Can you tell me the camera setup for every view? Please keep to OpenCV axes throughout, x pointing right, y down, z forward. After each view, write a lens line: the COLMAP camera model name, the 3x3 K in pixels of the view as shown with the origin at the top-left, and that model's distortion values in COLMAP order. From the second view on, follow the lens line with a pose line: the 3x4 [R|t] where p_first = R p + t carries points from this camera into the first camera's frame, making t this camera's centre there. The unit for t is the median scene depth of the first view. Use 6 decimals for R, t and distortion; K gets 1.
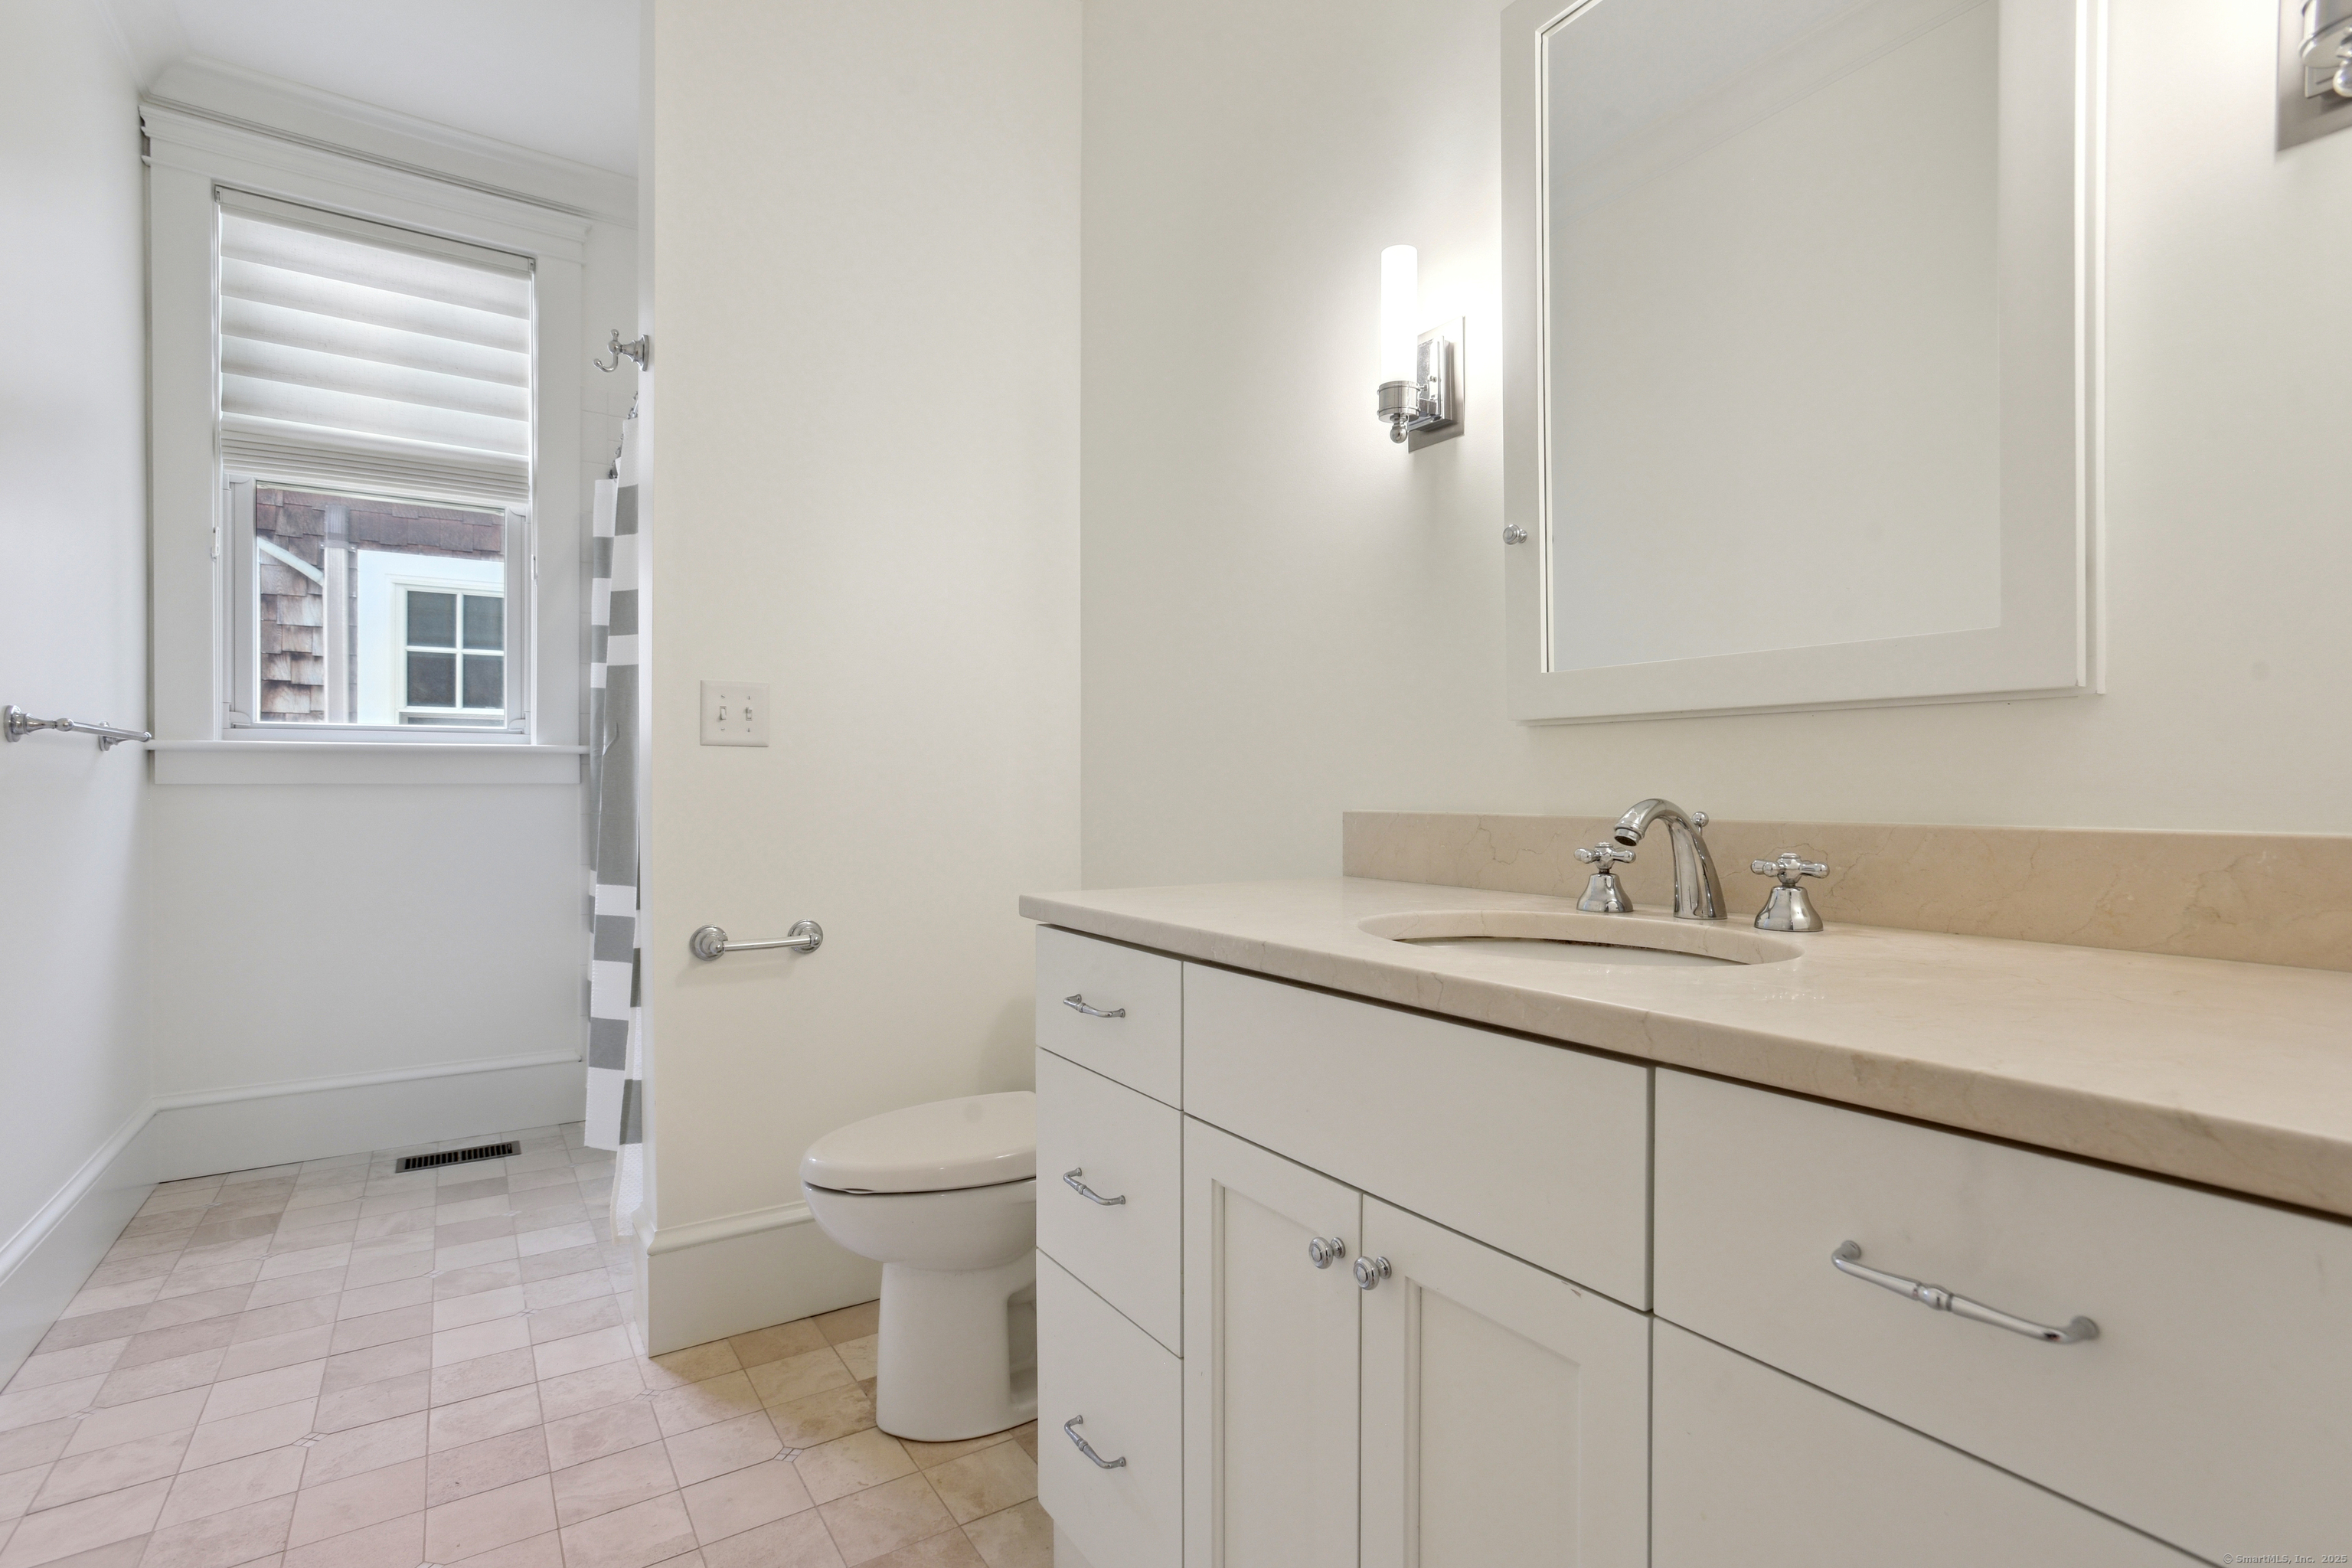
lens RADIAL K [[1113.3, 0, 1177.9], [0, 1113.3, 788.3], [0, 0, 1]] dist [0.000881, 0.000146]
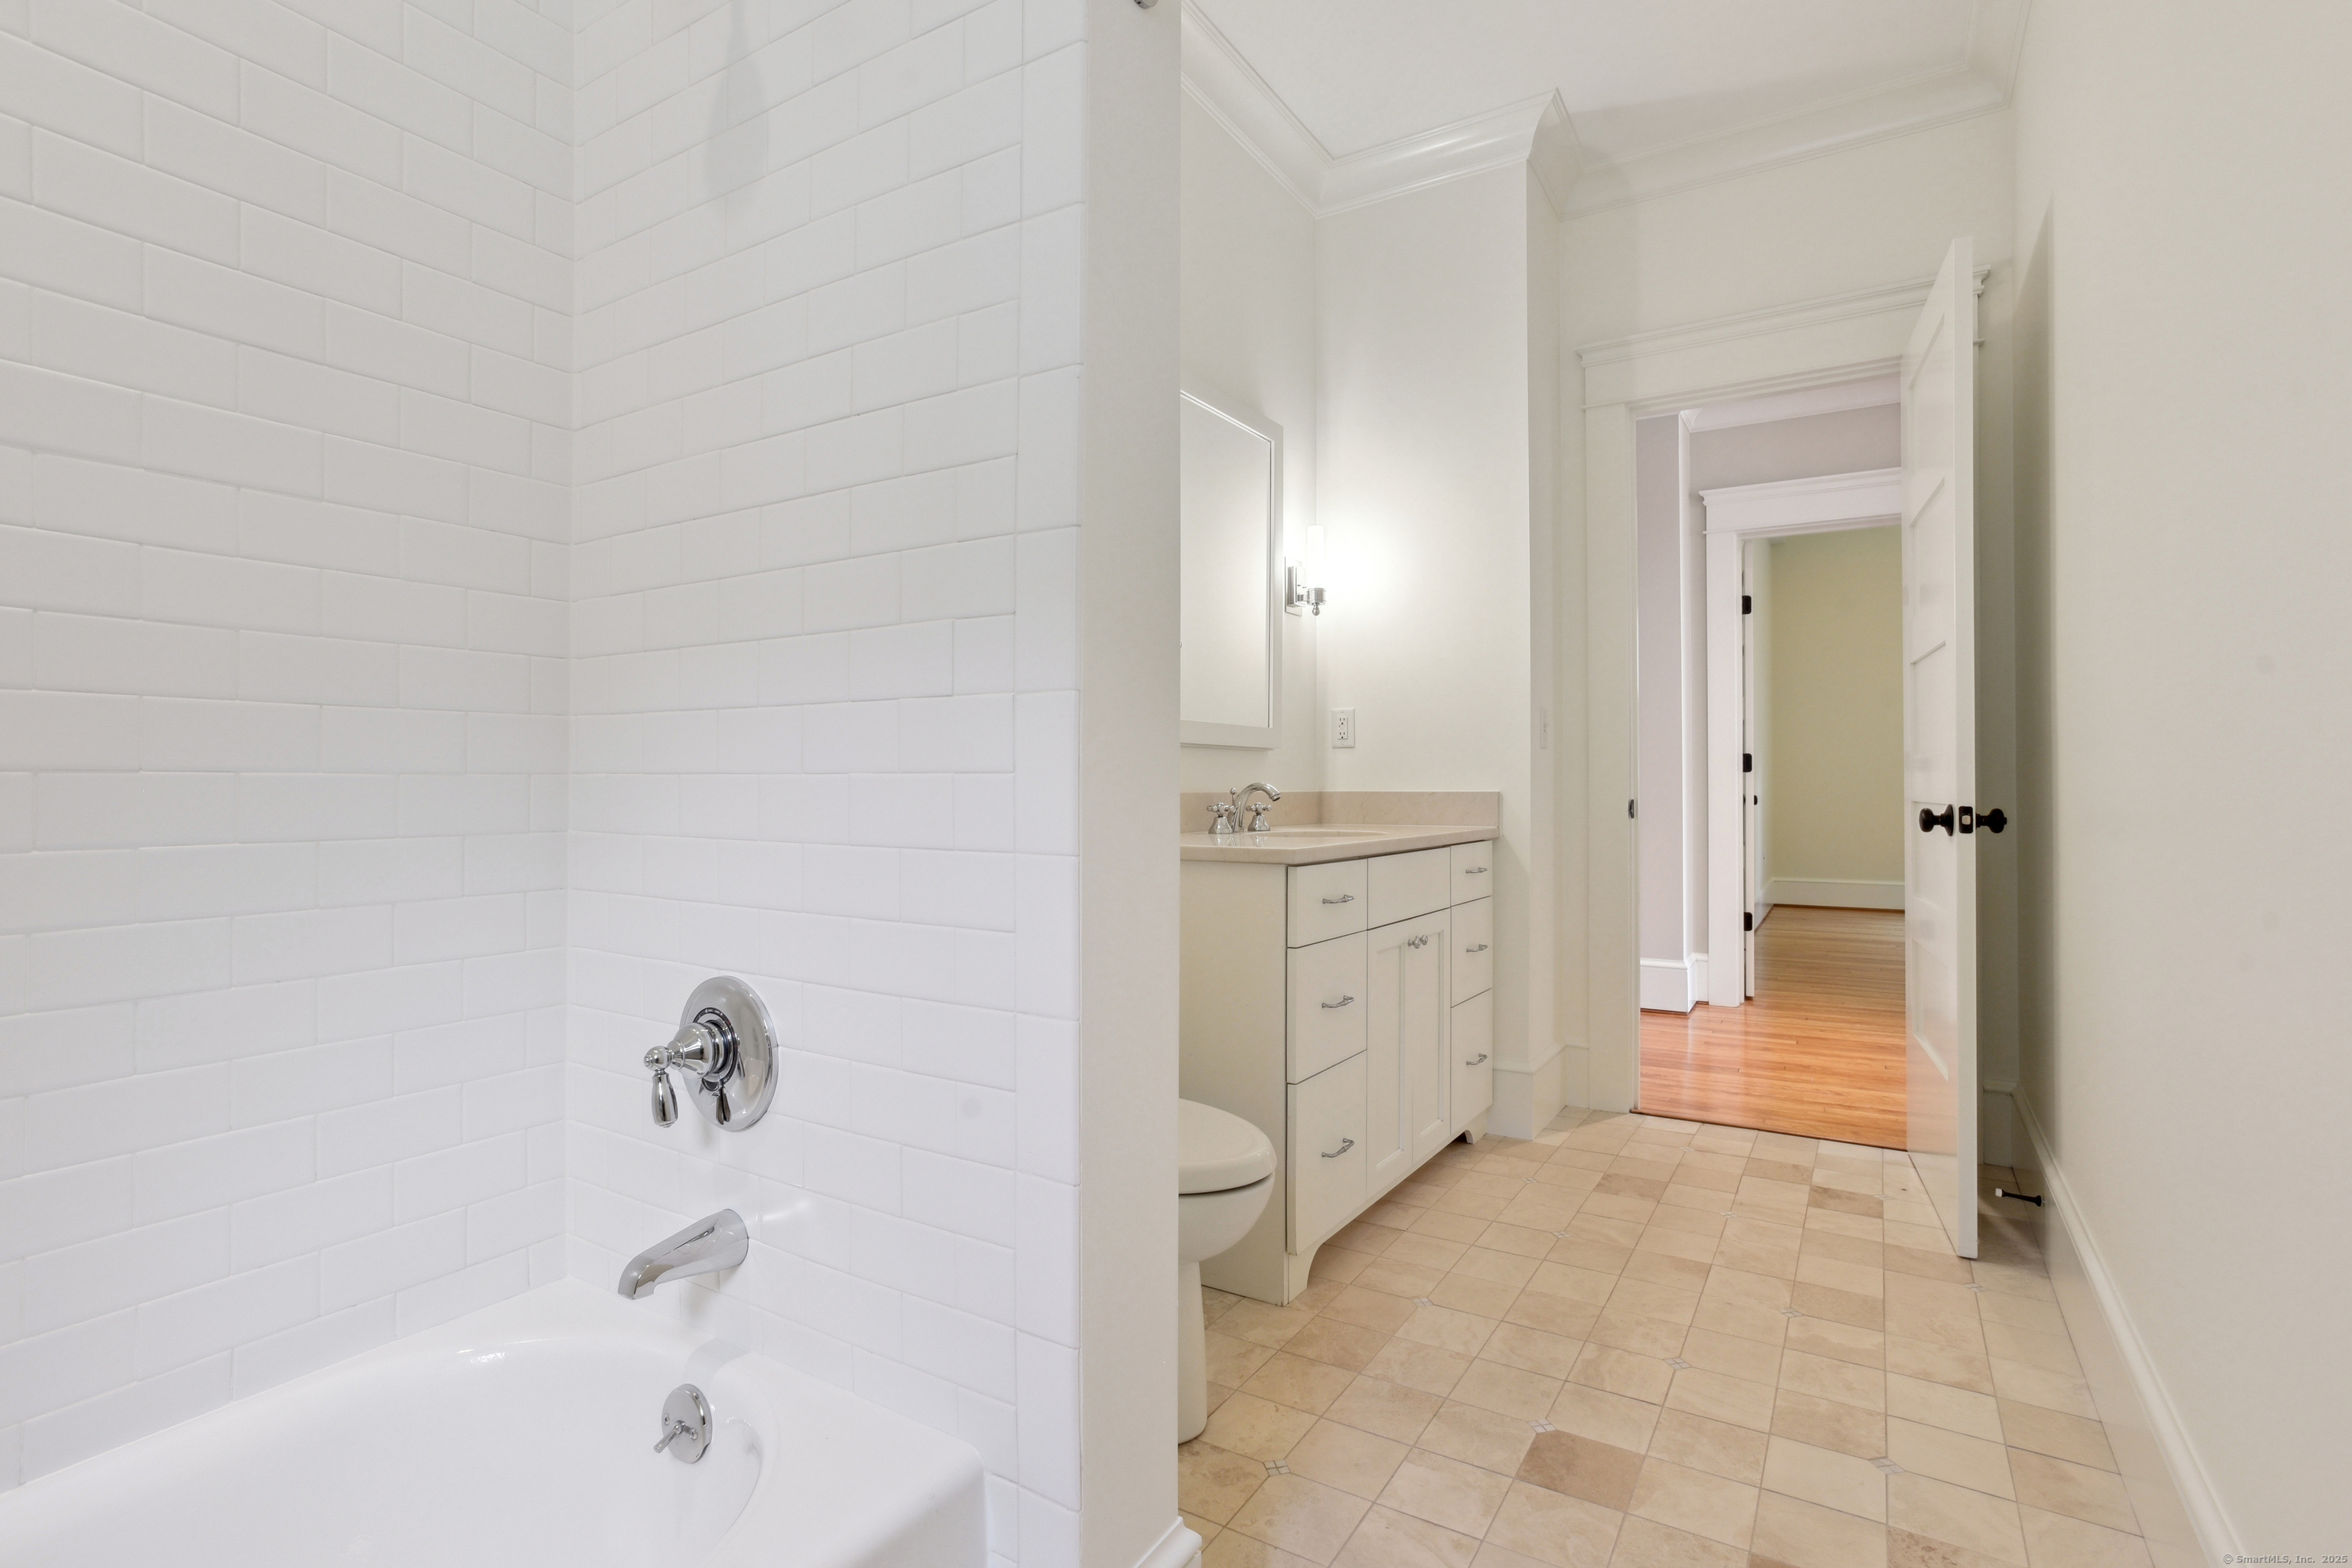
lens RADIAL K [[1162.0, 0, 1176.2], [0, 1162.0, 771.1], [0, 0, 1]] dist [-0.040978, 0.029572]
pose [[-0.420120, 0.008649, 0.907427, -1.353372], [0.003204, 0.999962, -0.008048, 0.004415], [-0.907463, -0.000474, -0.420132, 1.659784]]
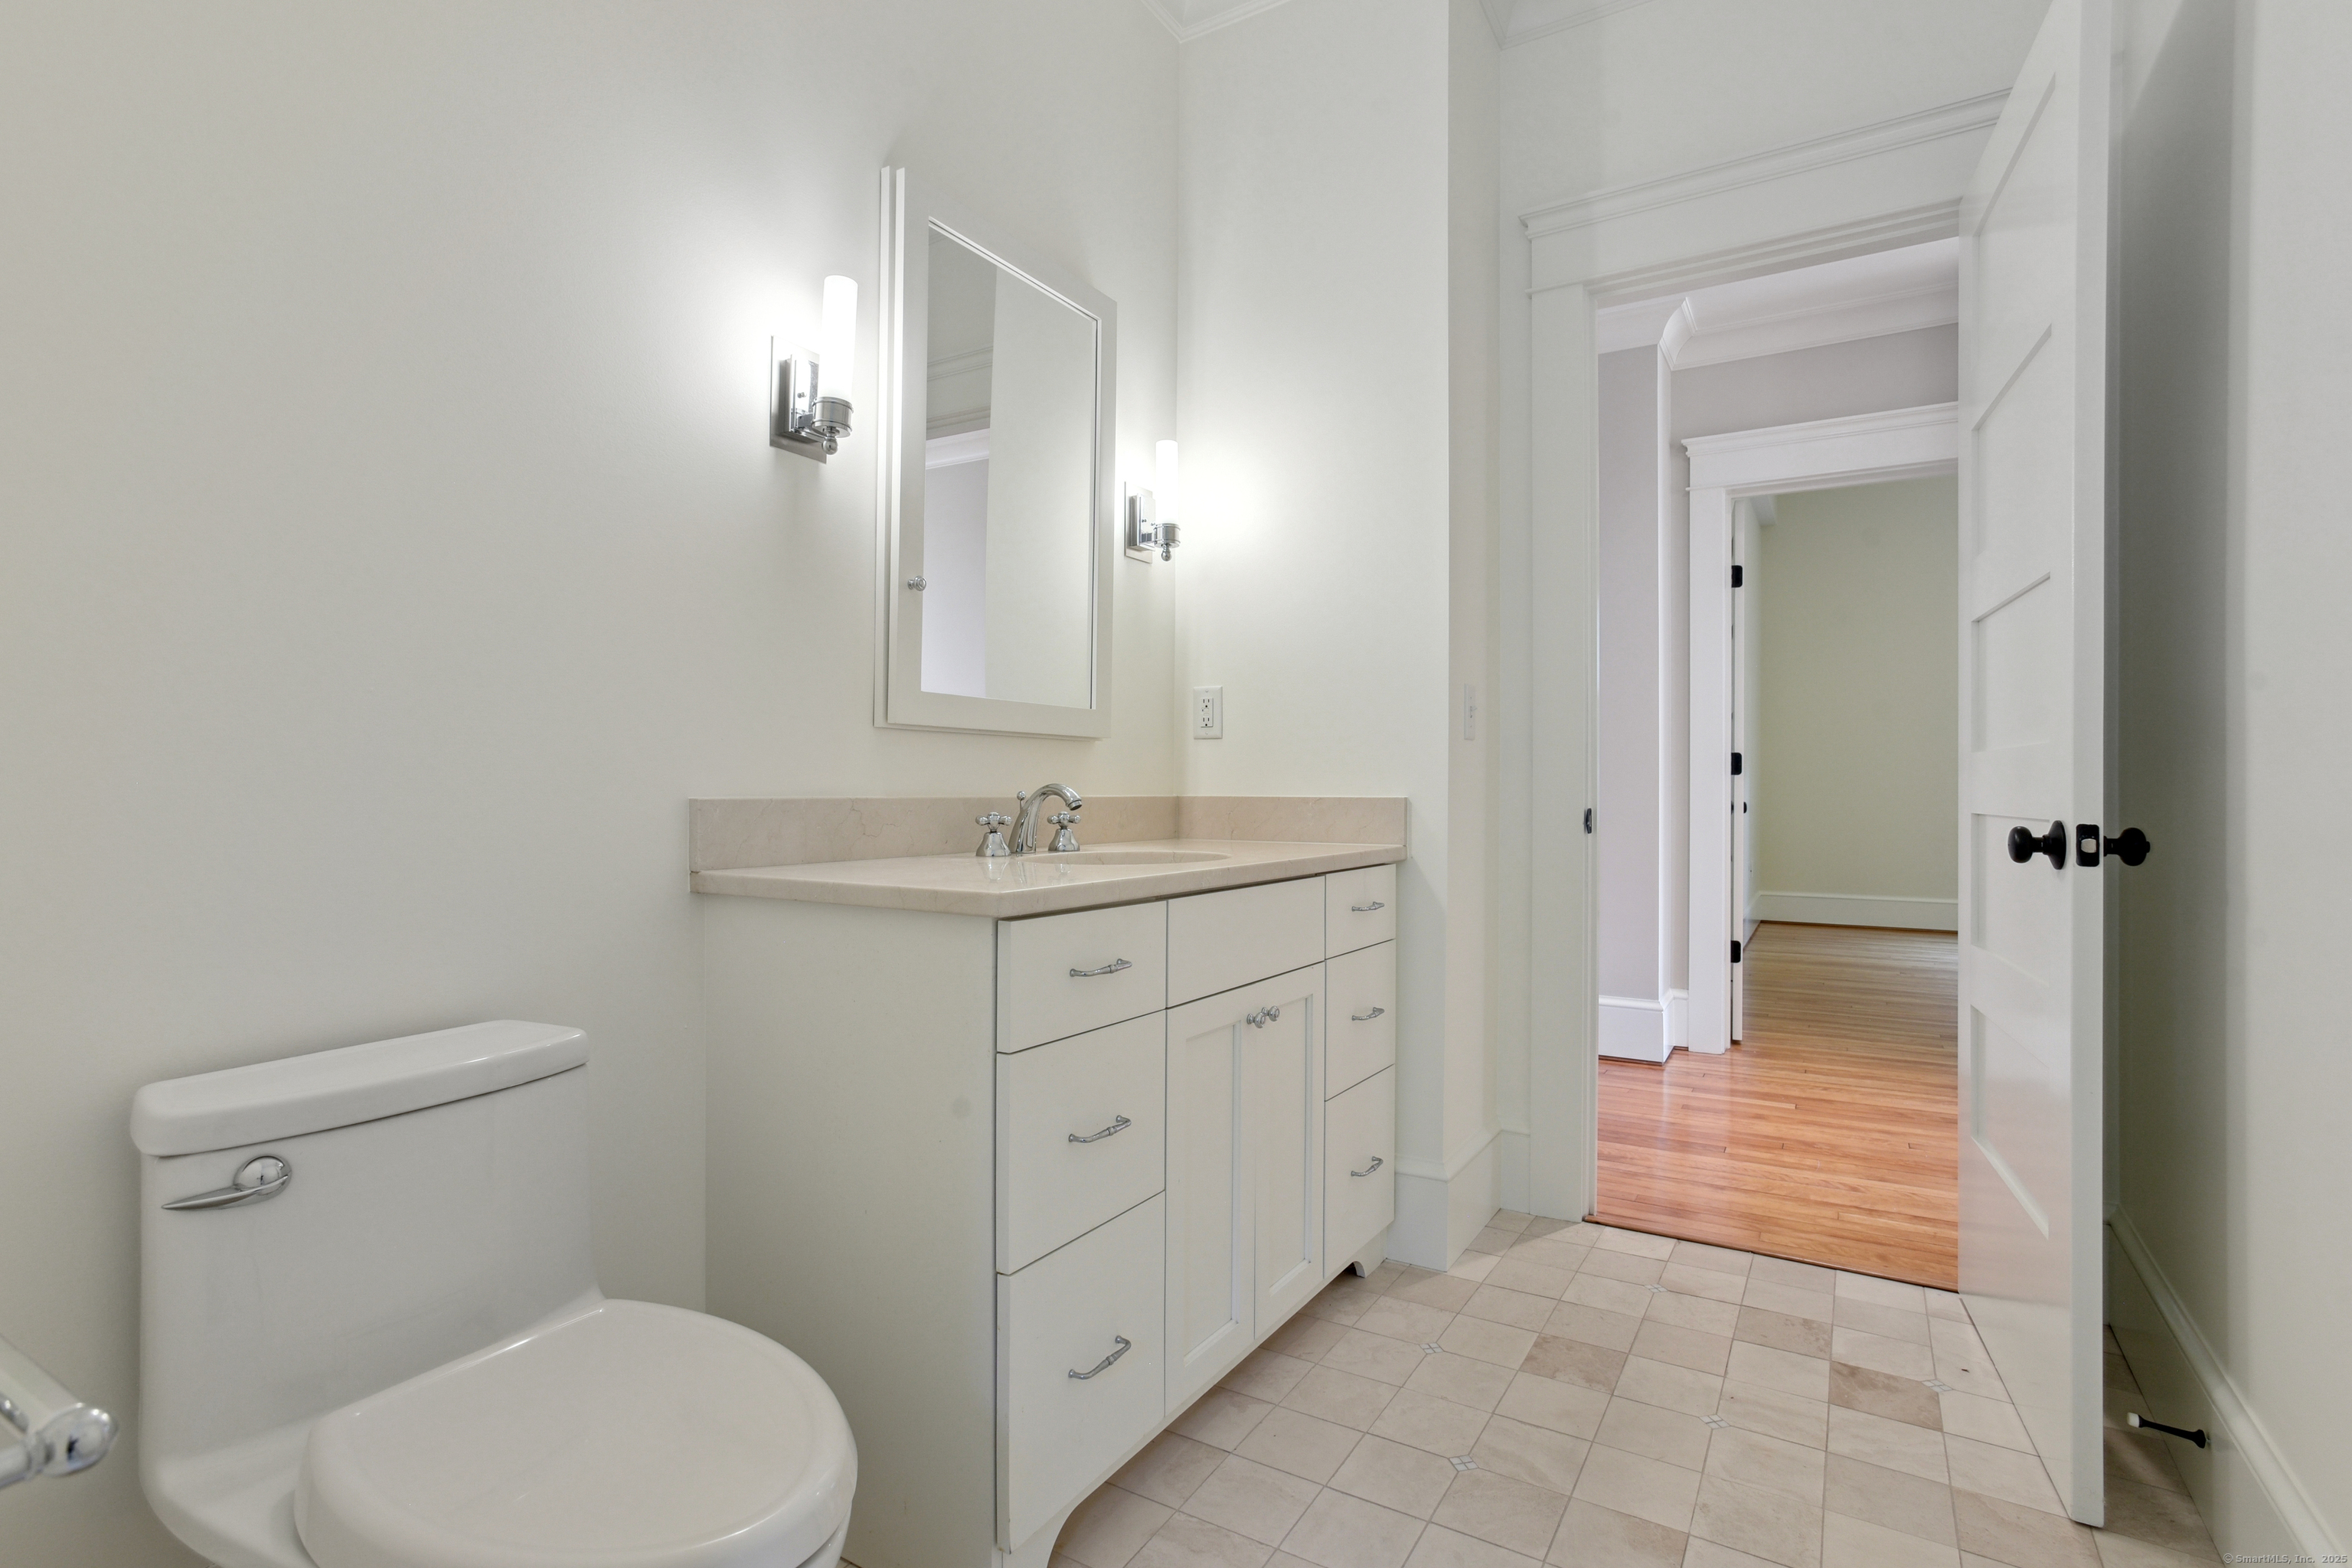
lens RADIAL K [[1128.9, 0, 1176.0], [0, 1128.9, 784.0], [0, 0, 1]] dist [-0.040692, 0.024208]
pose [[-0.422123, -0.000762, 0.906538, -0.936601], [-0.000865, 1.000000, 0.000437, 0.007989], [-0.906538, -0.000599, -0.422124, 1.170318]]
